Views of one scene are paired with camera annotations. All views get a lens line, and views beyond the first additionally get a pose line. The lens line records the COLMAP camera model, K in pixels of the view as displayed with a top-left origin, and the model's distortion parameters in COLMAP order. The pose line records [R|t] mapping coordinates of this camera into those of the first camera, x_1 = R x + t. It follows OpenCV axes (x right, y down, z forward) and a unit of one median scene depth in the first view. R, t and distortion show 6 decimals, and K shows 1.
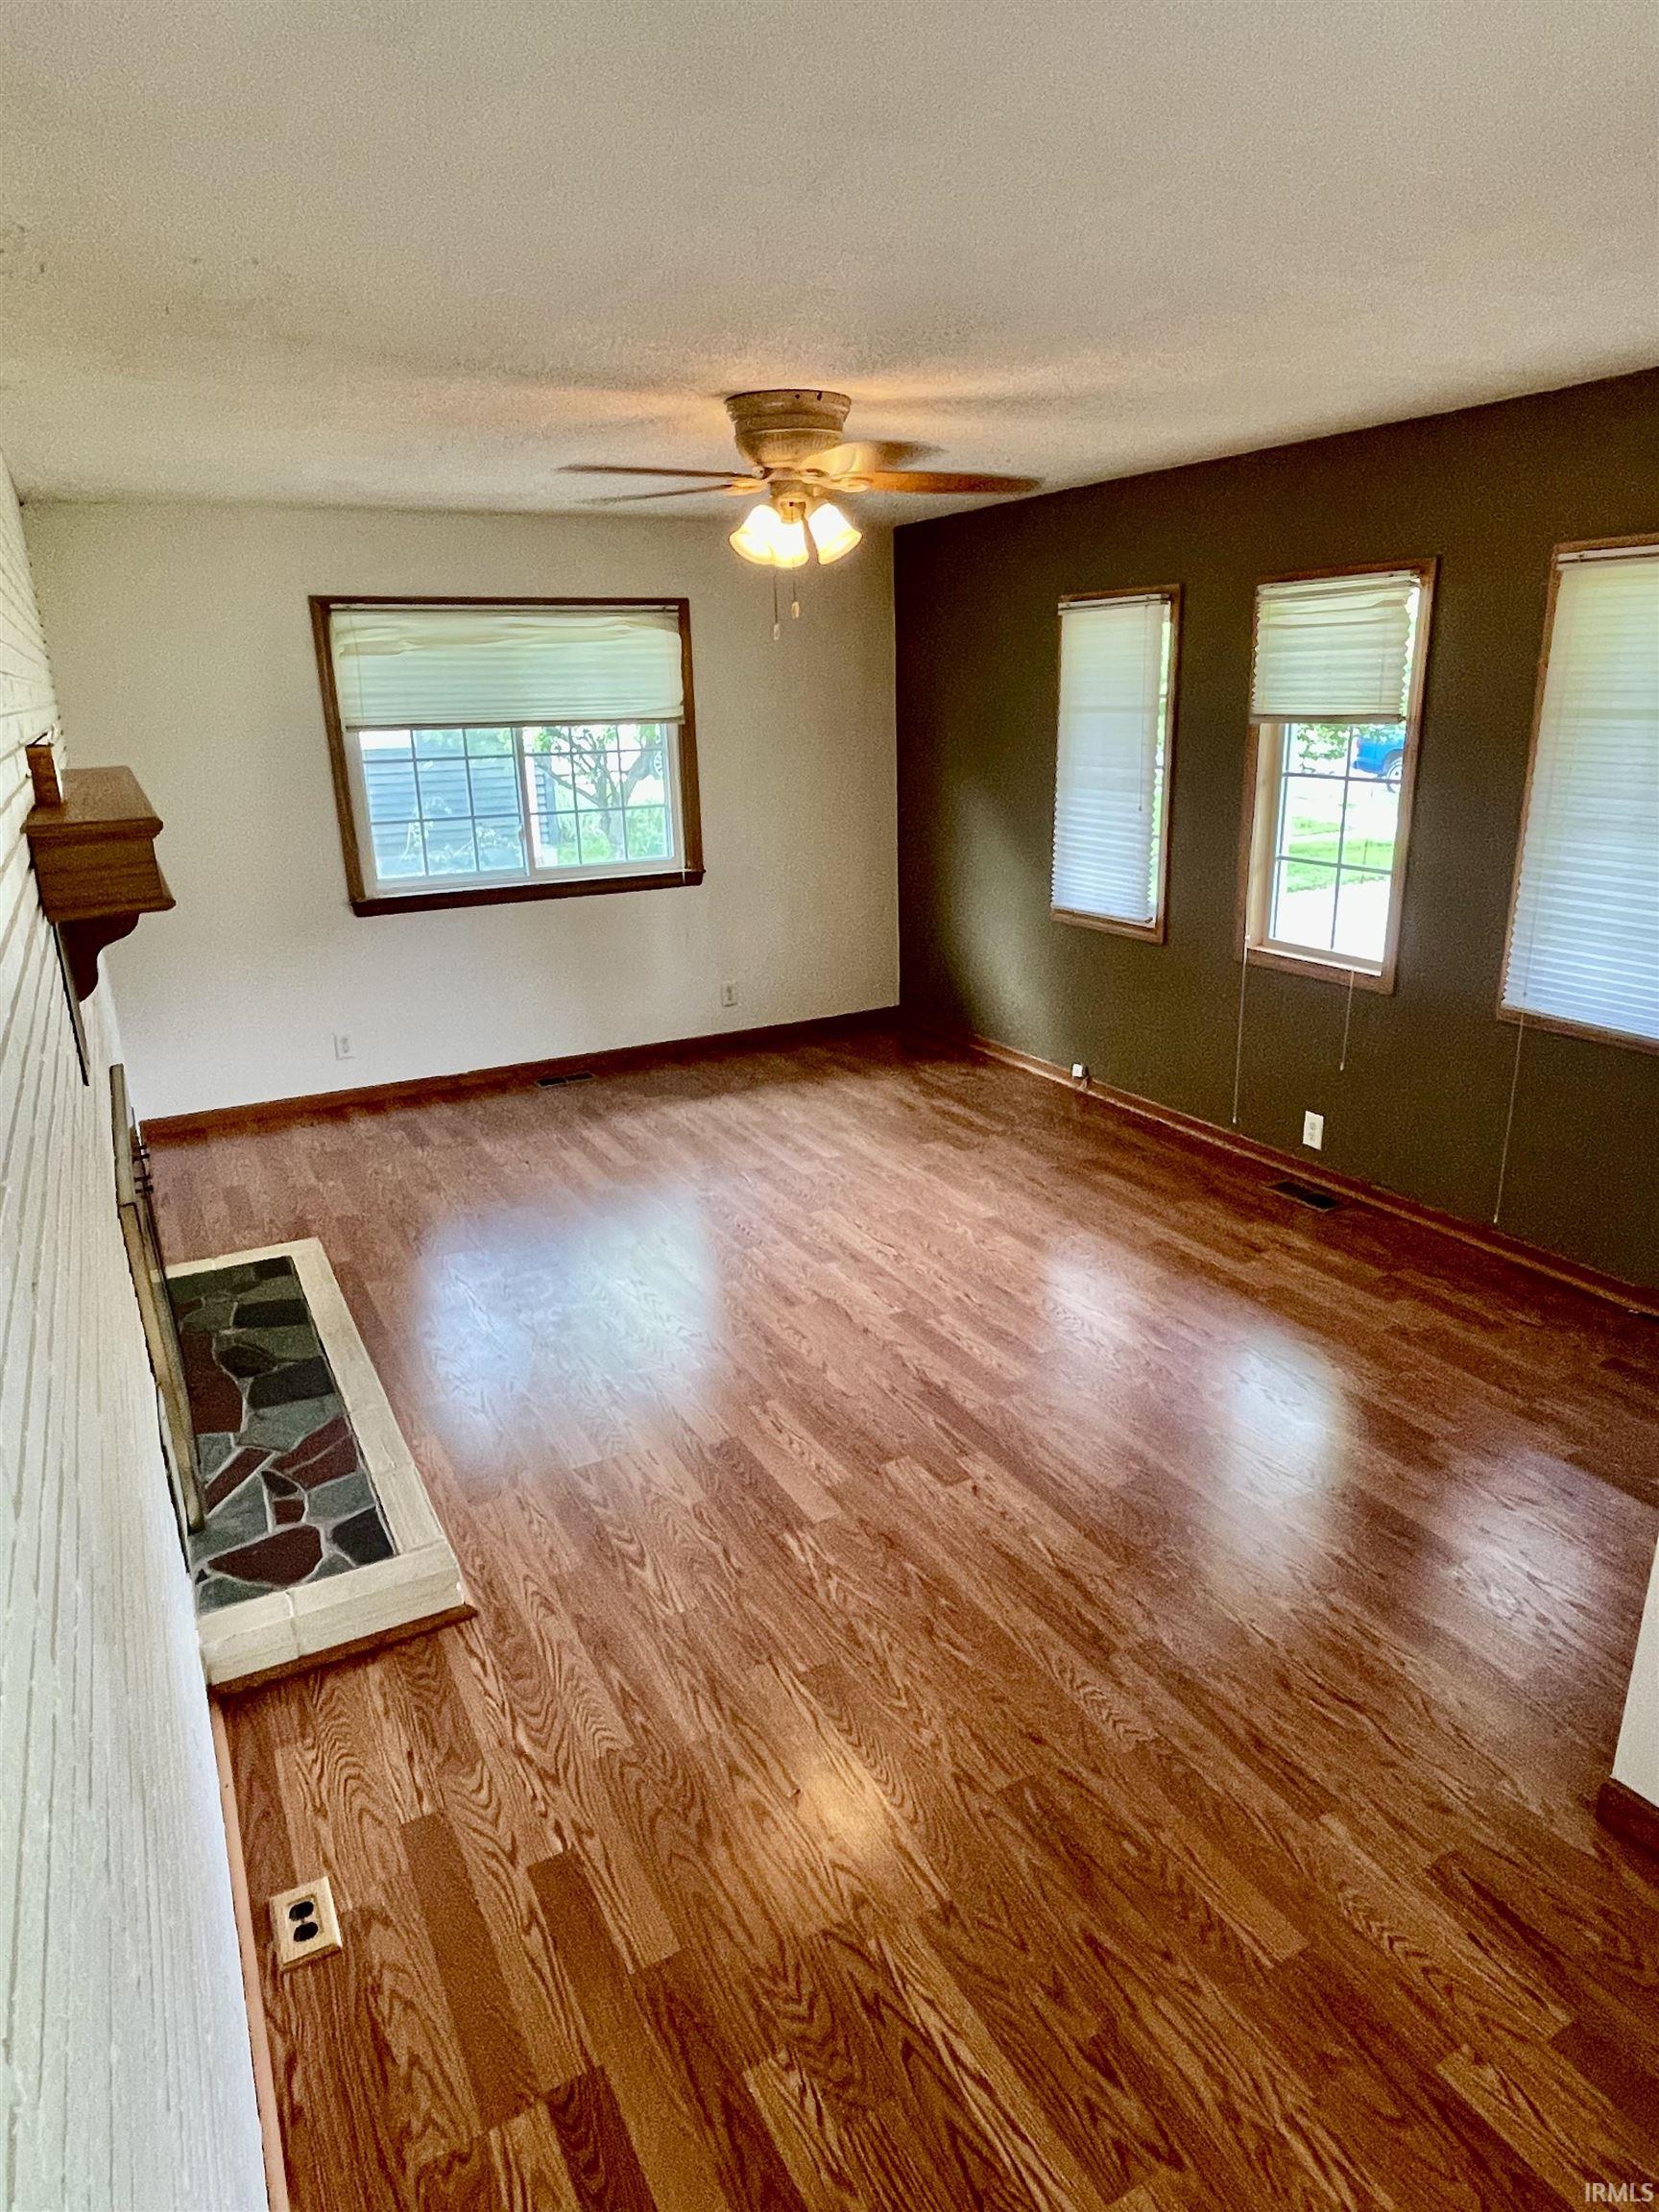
lens RADIAL K [[1306.3, 0, 827.9], [0, 1306.3, 1112.6], [0, 0, 1]] dist [-0.002837, -0.001909]
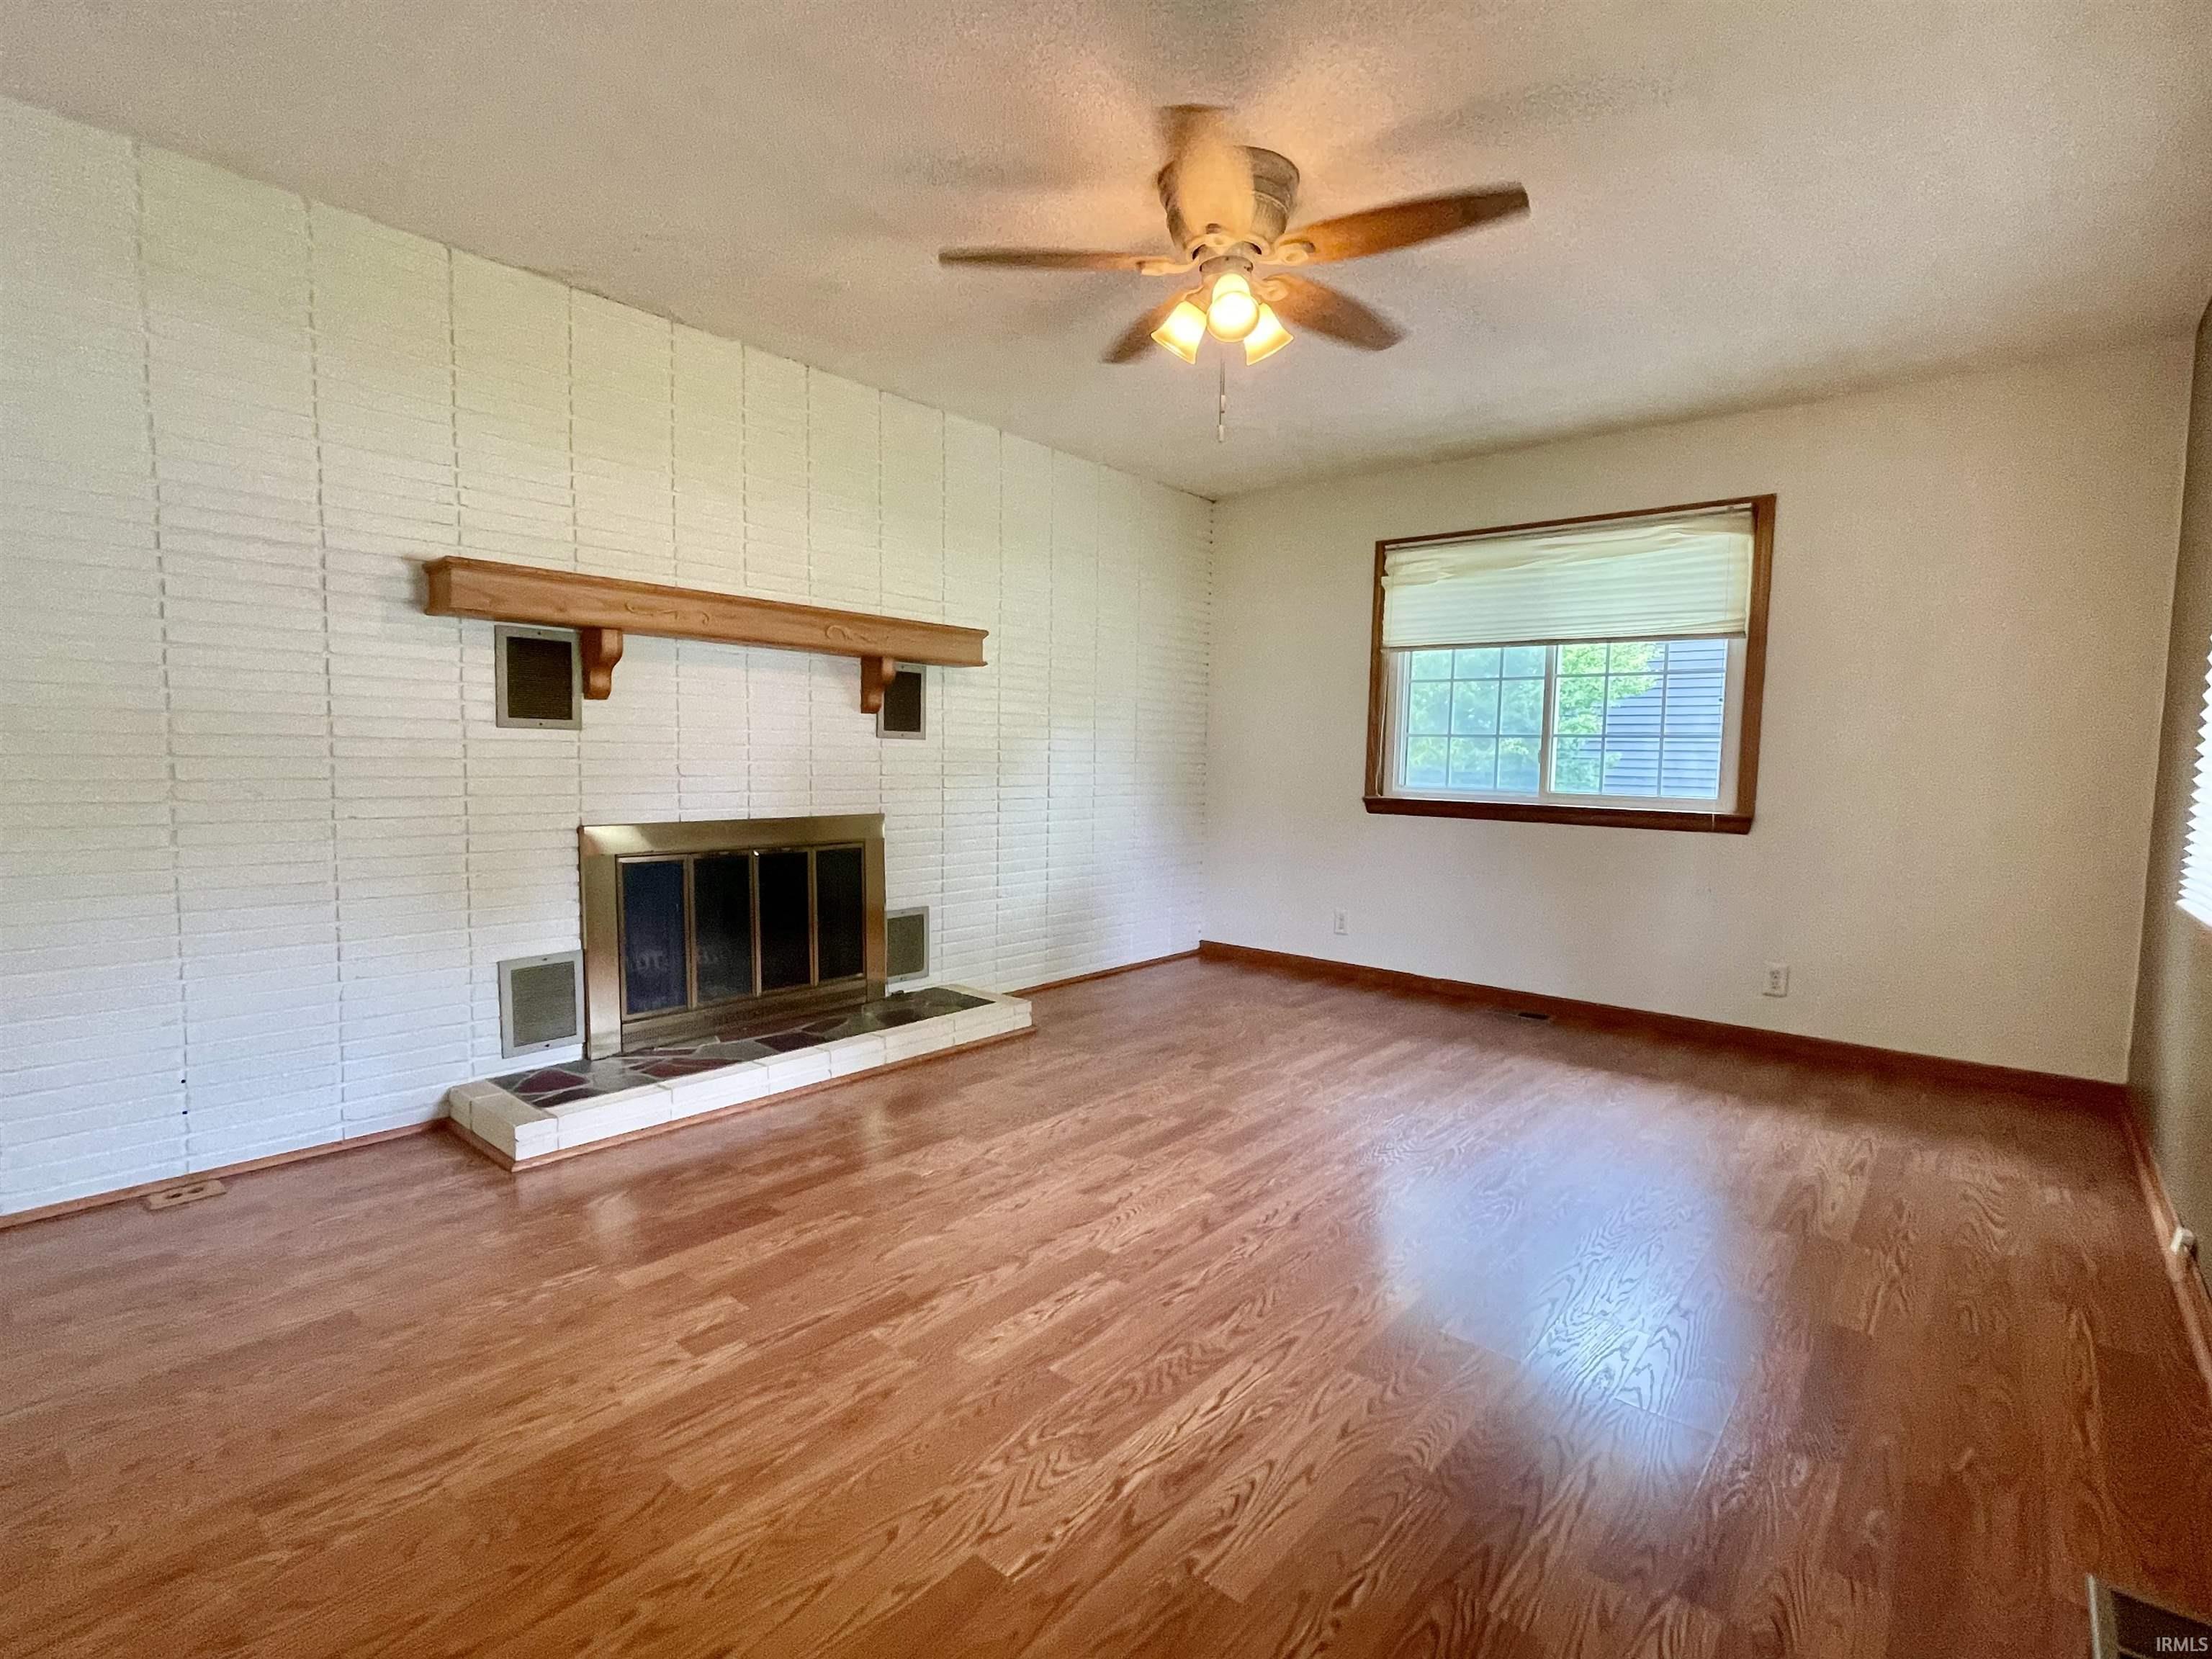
lens RADIAL K [[1061.0, 0, 1111.4], [0, 1061.0, 817.4], [0, 0, 1]] dist [-0.003069, 0.000424]
pose [[0.371293, 0.088609, -0.924278, 0.406909], [-0.315440, 0.948270, -0.035807, -0.043594], [0.873292, 0.304849, 0.380036, 0.470011]]
